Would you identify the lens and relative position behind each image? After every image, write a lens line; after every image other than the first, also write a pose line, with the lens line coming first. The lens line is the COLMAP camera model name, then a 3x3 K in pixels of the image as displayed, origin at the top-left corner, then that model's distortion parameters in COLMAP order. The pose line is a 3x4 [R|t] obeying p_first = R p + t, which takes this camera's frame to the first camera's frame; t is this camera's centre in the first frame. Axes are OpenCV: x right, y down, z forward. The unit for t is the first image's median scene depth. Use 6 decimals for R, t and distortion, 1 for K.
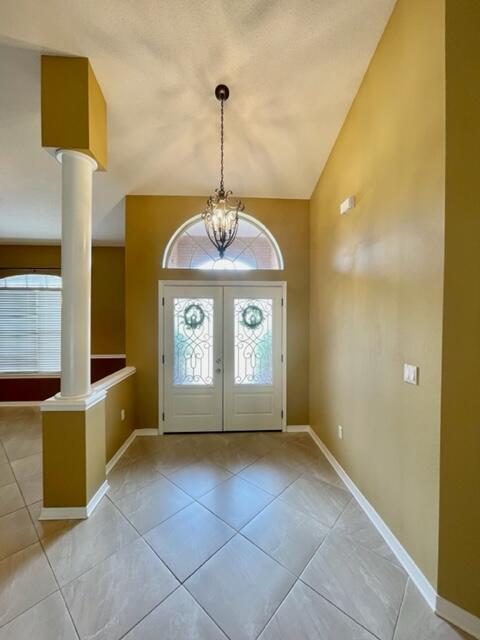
lens RADIAL K [[259.4, 0, 240.0], [0, 259.4, 320.0], [0, 0, 1]] dist [-0.001182, -0.000593]
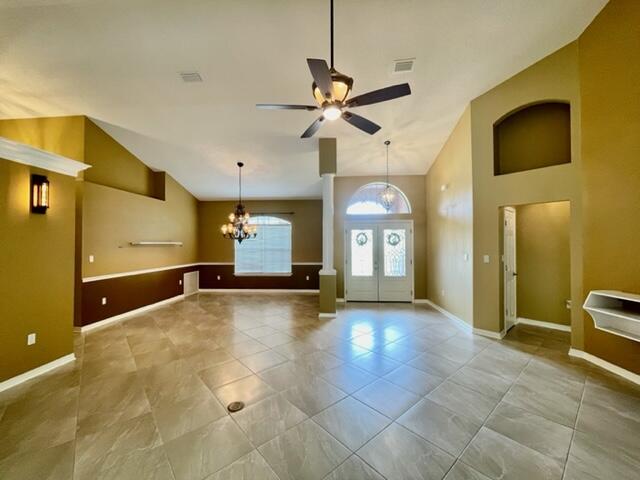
lens RADIAL K [[259.4, 0, 318.4], [0, 259.4, 240.6], [0, 0, 1]] dist [-0.001182, -0.000593]
pose [[0.991975, -0.006230, -0.126280, -0.253153], [0.003538, 0.999762, -0.021535, 0.035051], [0.126384, 0.020916, 0.991761, -0.889627]]
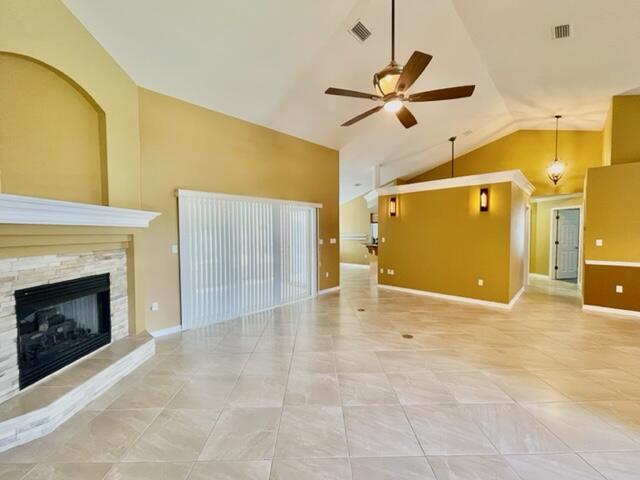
lens RADIAL K [[259.4, 0, 318.4], [0, 259.4, 240.6], [0, 0, 1]] dist [-0.001182, -0.000593]
pose [[-0.737927, 0.030523, -0.674190, 0.375315], [0.001005, 0.999025, 0.044129, 0.024474], [0.674880, 0.031887, -0.737238, 0.241850]]
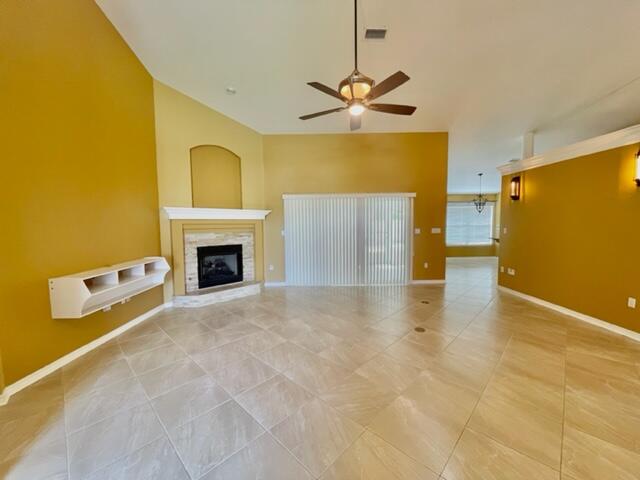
lens RADIAL K [[259.4, 0, 318.4], [0, 259.4, 240.6], [0, 0, 1]] dist [-0.001182, -0.000593]
pose [[-0.998806, 0.010135, 0.047783, -0.215877], [0.014024, 0.996552, 0.081774, 0.021485], [-0.046790, 0.082347, -0.995505, 0.705766]]
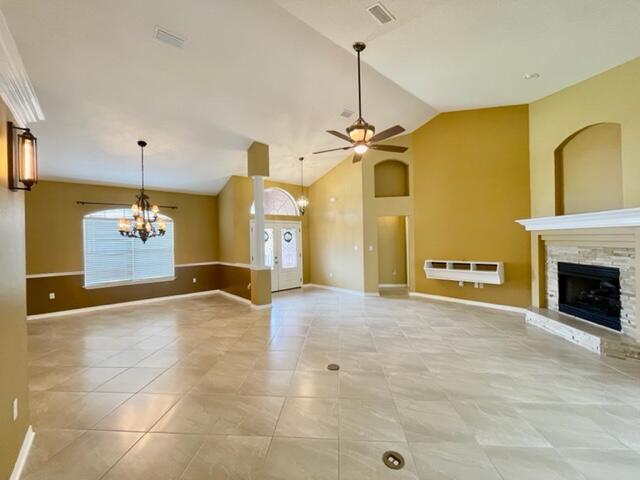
lens RADIAL K [[259.4, 0, 318.4], [0, 259.4, 240.6], [0, 0, 1]] dist [-0.001182, -0.000593]
pose [[0.795360, -0.020009, 0.605807, -1.082042], [0.029341, 0.999554, -0.005507, 0.038157], [-0.605427, 0.022154, 0.795593, -0.898052]]
